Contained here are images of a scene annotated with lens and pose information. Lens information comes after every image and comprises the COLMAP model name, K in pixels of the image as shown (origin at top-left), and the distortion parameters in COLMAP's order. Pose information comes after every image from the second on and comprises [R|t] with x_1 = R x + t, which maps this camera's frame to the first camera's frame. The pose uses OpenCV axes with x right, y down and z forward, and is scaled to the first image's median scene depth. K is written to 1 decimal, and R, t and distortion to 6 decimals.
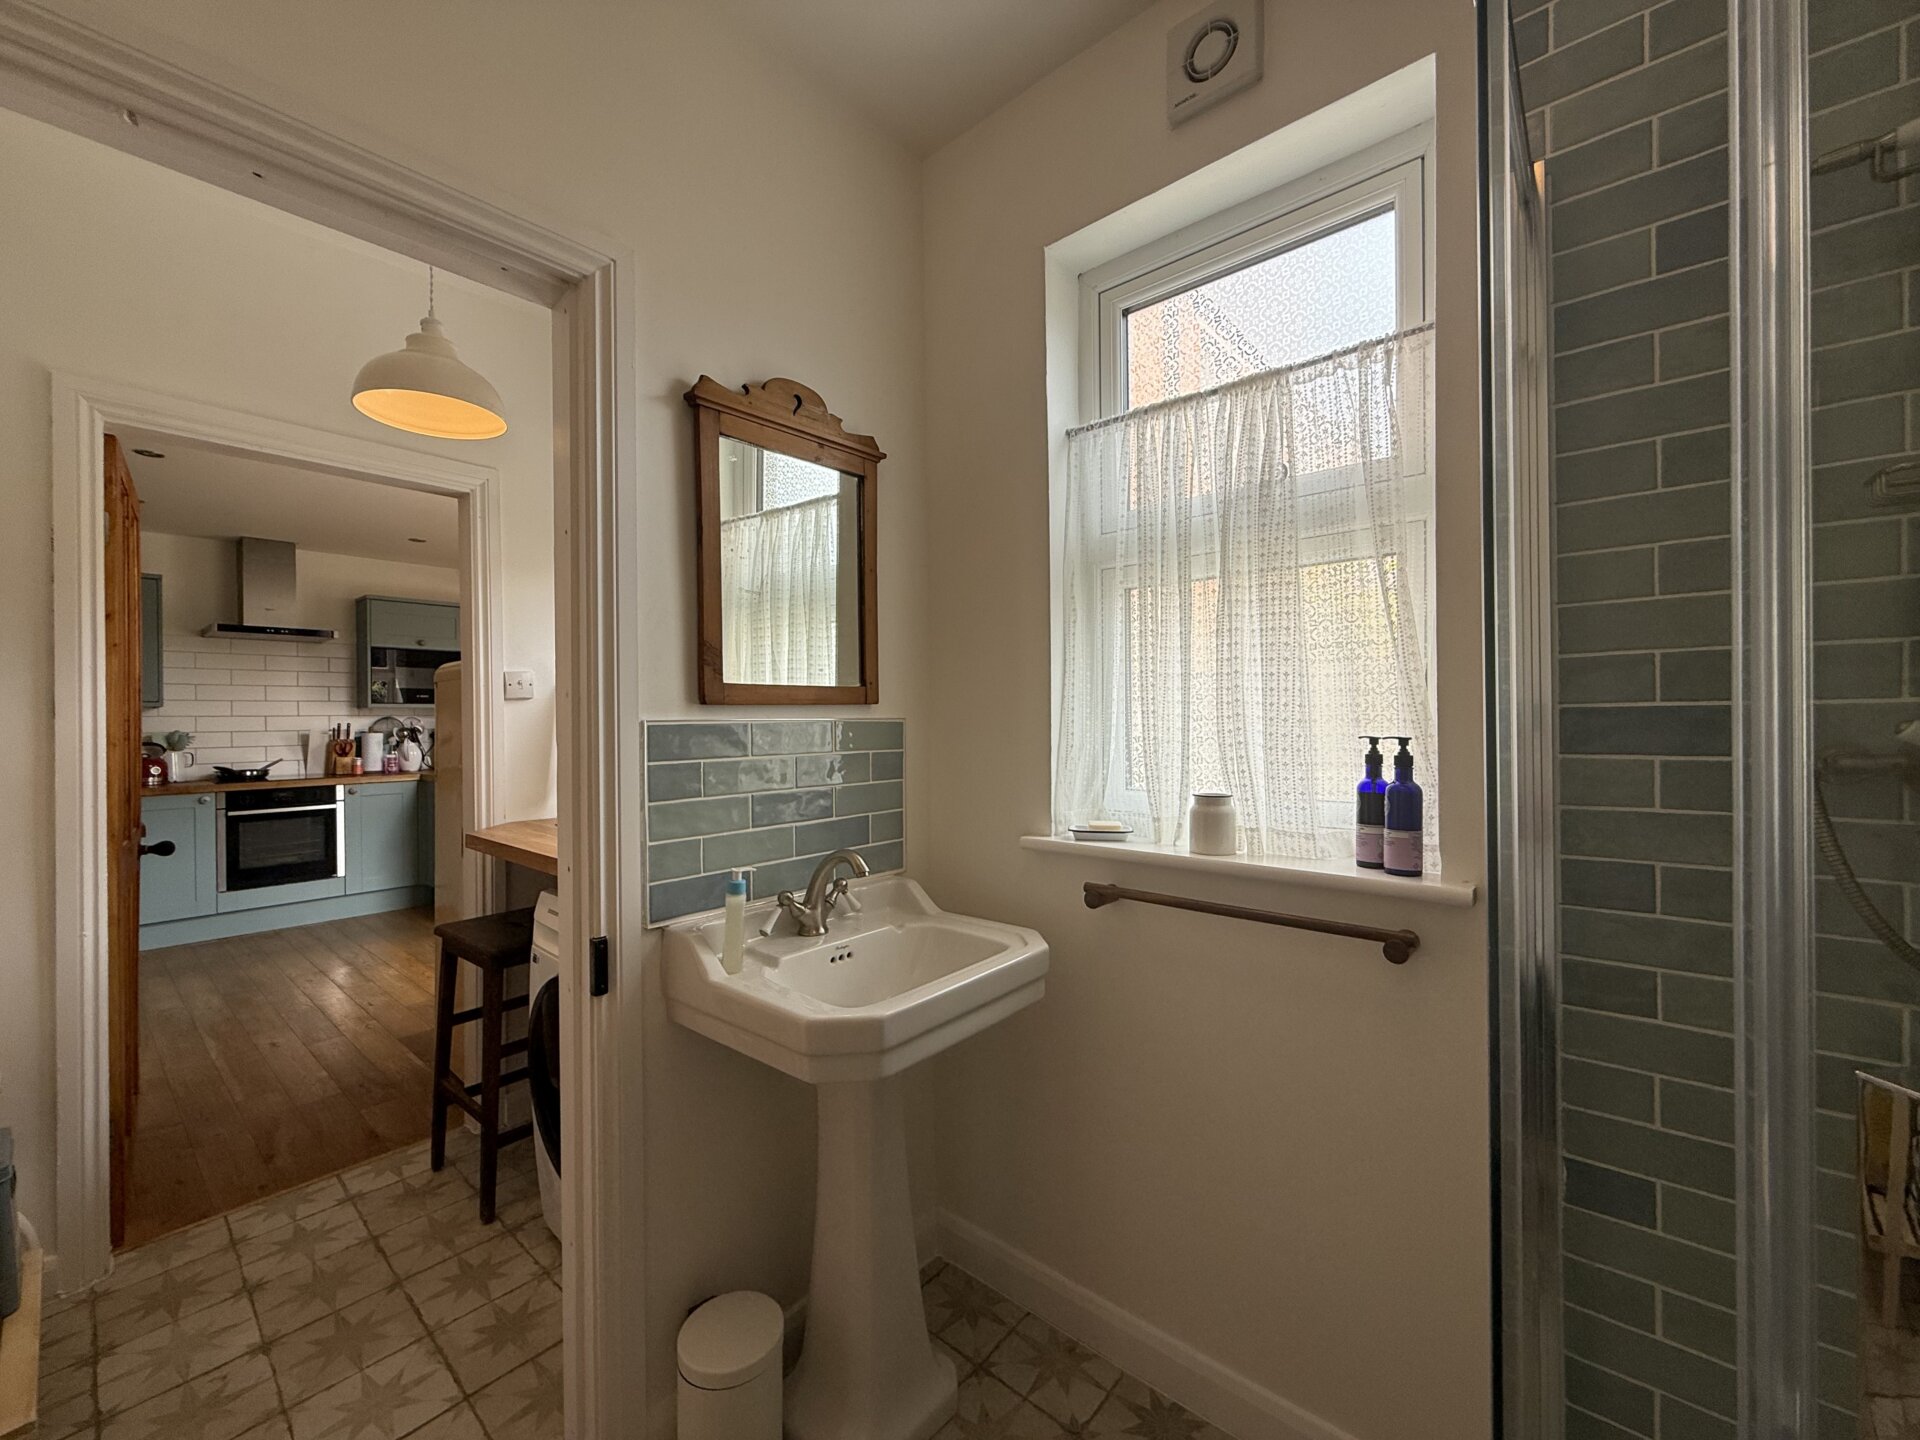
lens RADIAL K [[771.8, 0, 957.9], [0, 771.8, 719.4], [0, 0, 1]] dist [0.003187, -0.000313]
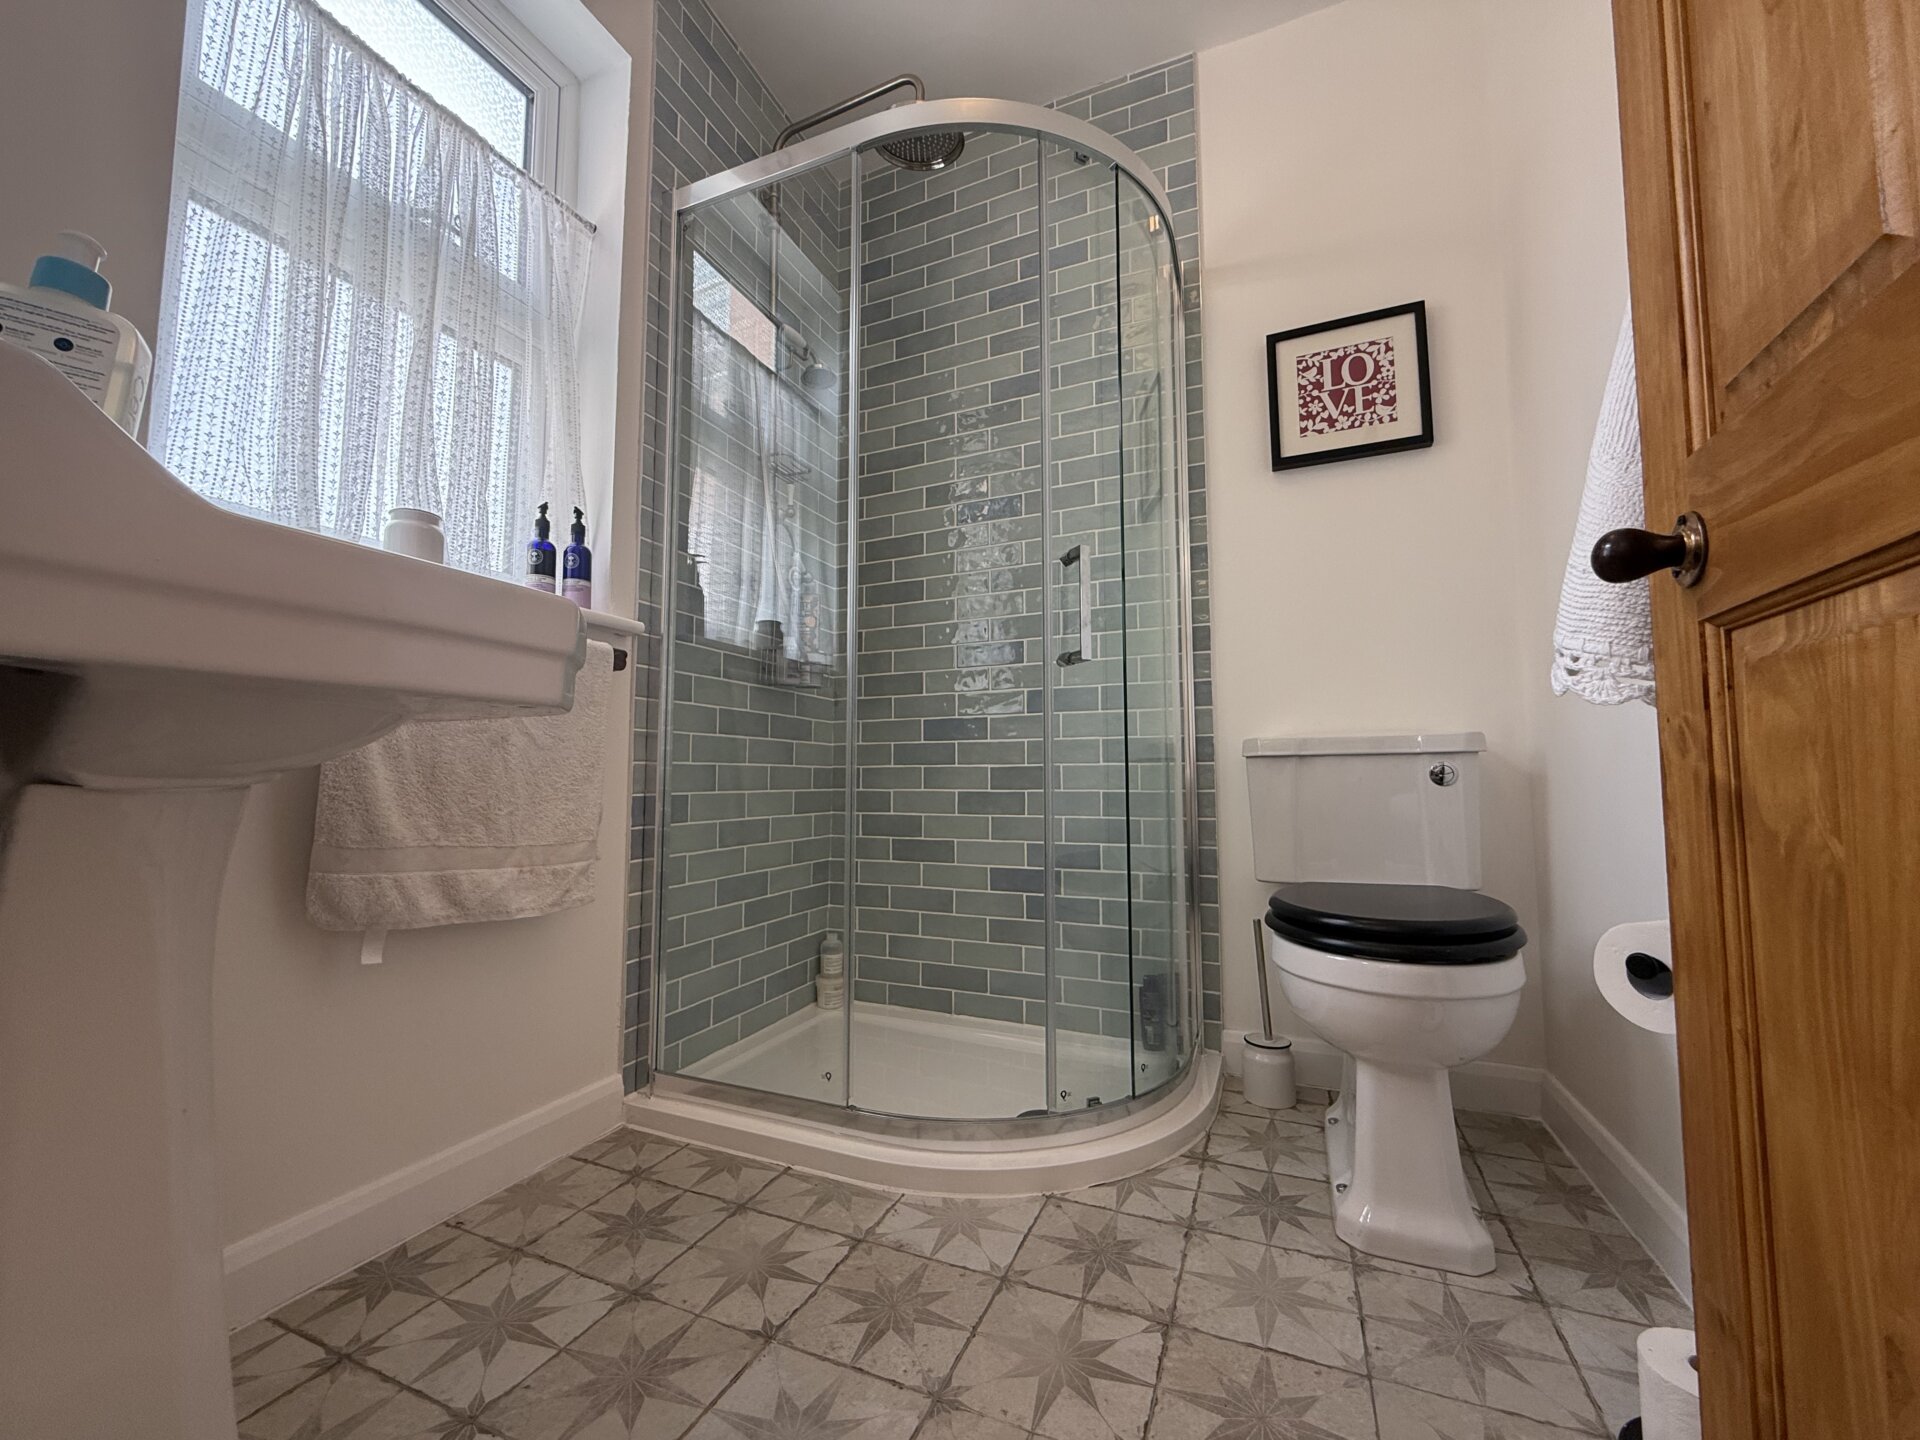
lens RADIAL K [[771.8, 0, 949.0], [0, 771.8, 720.1], [0, 0, 1]] dist [0.003187, -0.000313]
pose [[-0.306650, 0.095973, 0.946971, -0.623173], [0.010136, 0.995176, -0.097576, 0.389273], [-0.951768, -0.020323, -0.306144, 0.615500]]
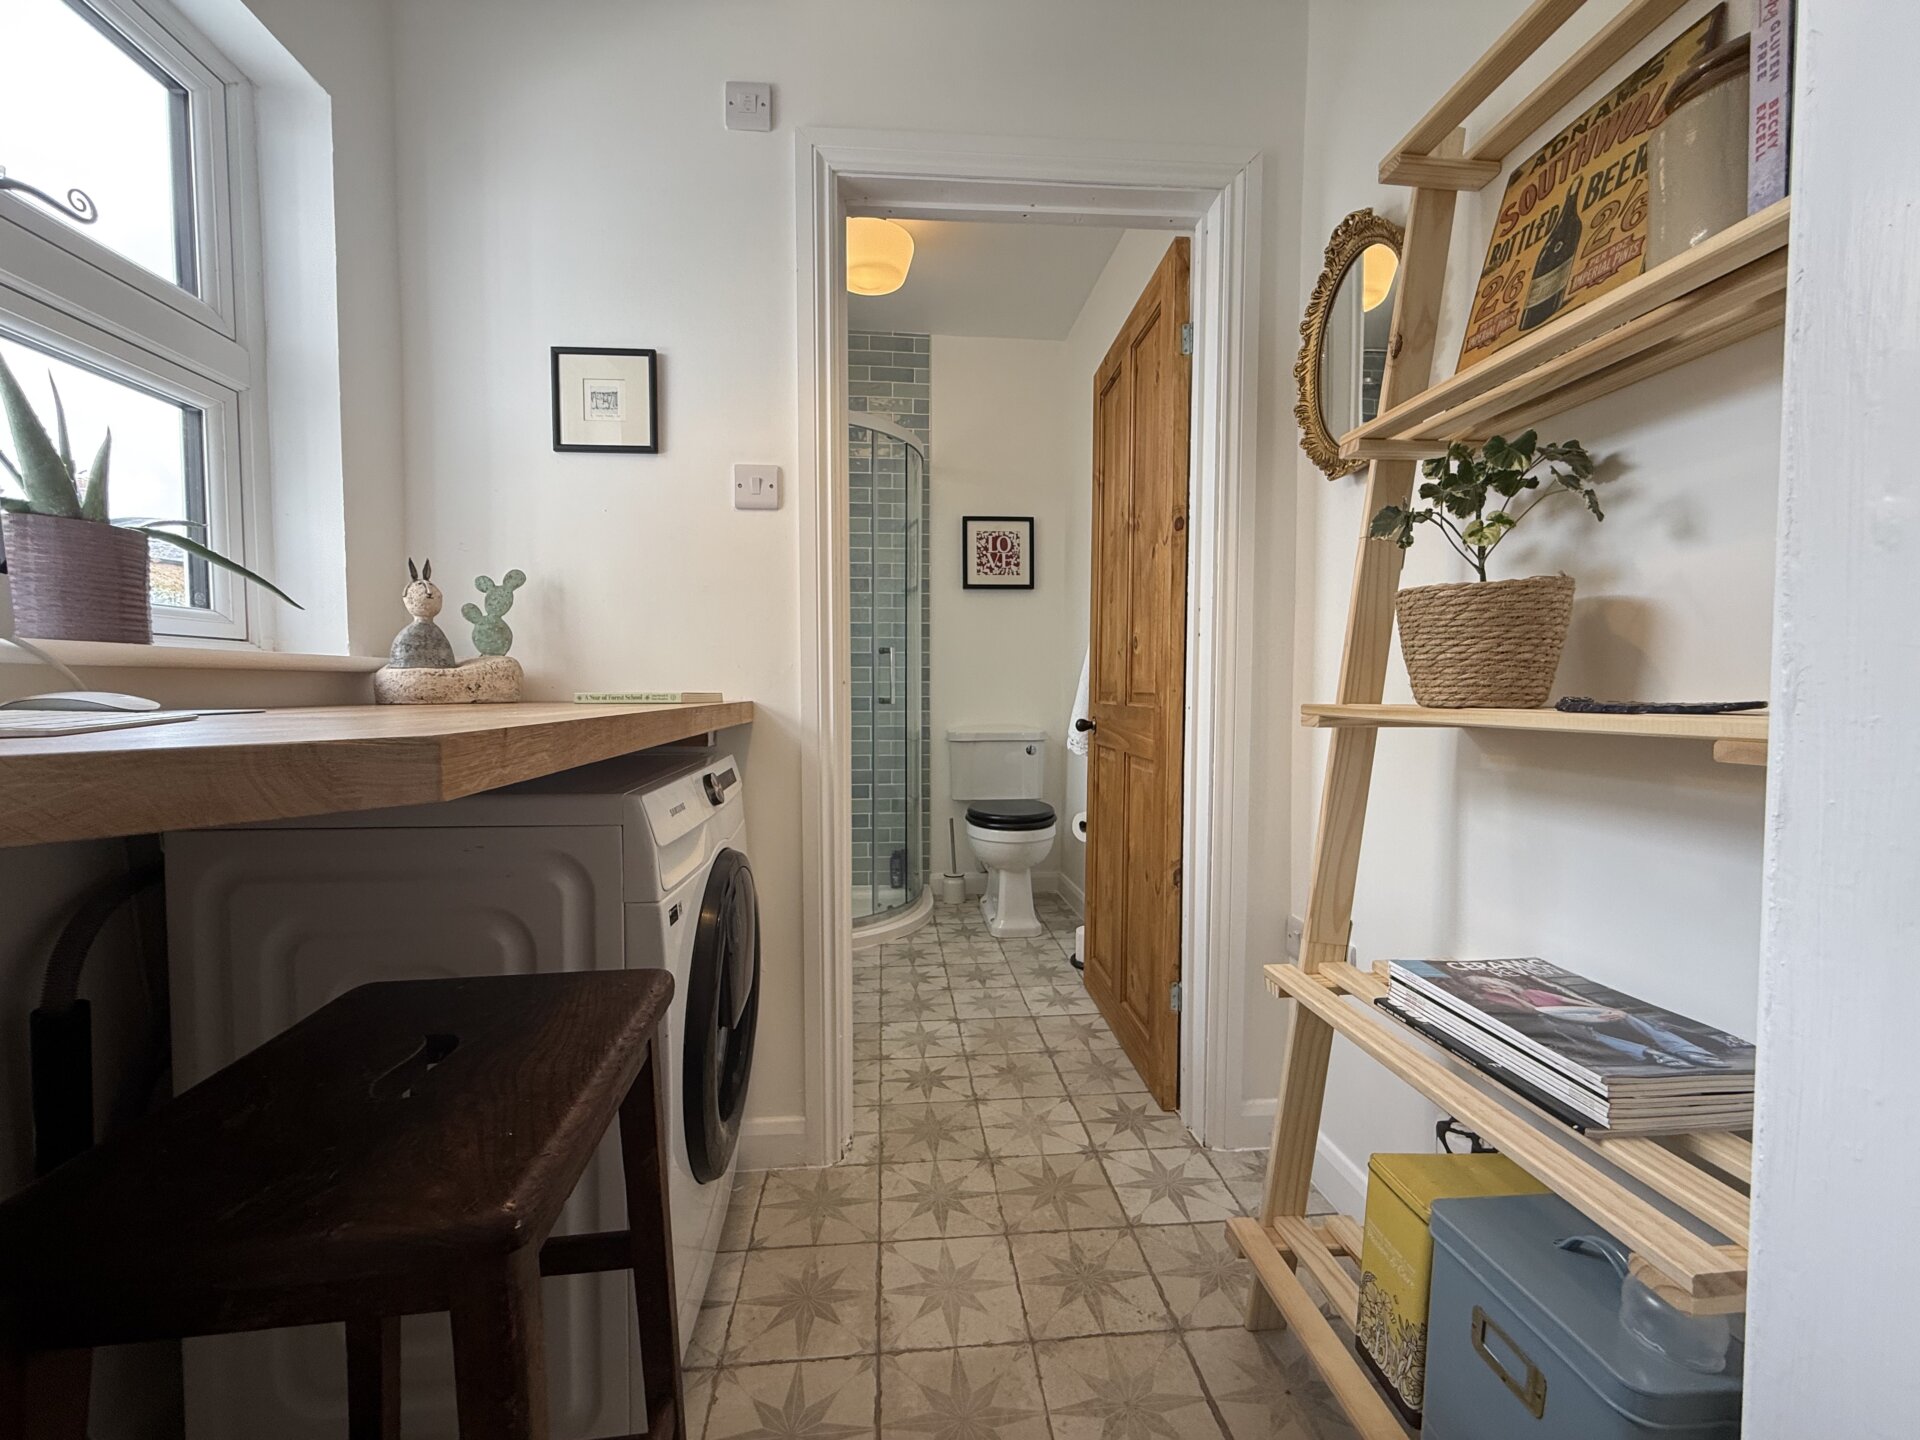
lens RADIAL K [[771.8, 0, 952.7], [0, 771.8, 722.4], [0, 0, 1]] dist [0.003187, -0.000313]
pose [[-0.725153, -0.011908, 0.688485, -1.280700], [0.015073, 0.999336, 0.033160, 0.203348], [-0.688423, 0.034423, -0.724493, 1.529087]]
